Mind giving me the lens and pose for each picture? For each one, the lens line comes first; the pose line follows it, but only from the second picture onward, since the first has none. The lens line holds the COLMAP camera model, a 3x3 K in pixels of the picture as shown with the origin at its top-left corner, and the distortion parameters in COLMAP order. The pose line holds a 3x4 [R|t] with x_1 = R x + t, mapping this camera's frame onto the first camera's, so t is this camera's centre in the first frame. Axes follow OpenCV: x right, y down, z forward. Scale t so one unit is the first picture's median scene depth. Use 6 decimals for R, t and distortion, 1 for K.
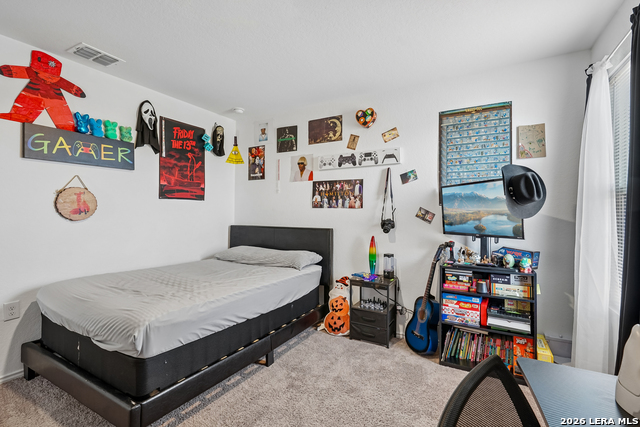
lens RADIAL K [[295.7, 0, 319.0], [0, 295.7, 211.1], [0, 0, 1]] dist [-0.011274, 0.000154]
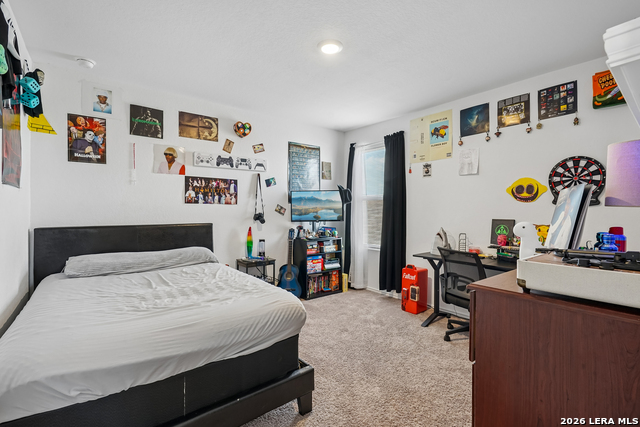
lens RADIAL K [[295.7, 0, 320.2], [0, 295.7, 214.3], [0, 0, 1]] dist [-0.011274, 0.000154]
pose [[0.364020, -0.022408, 0.931121, -0.837989], [-0.007474, 0.999608, 0.026978, -0.004291], [-0.931361, -0.016780, 0.363710, 0.257387]]
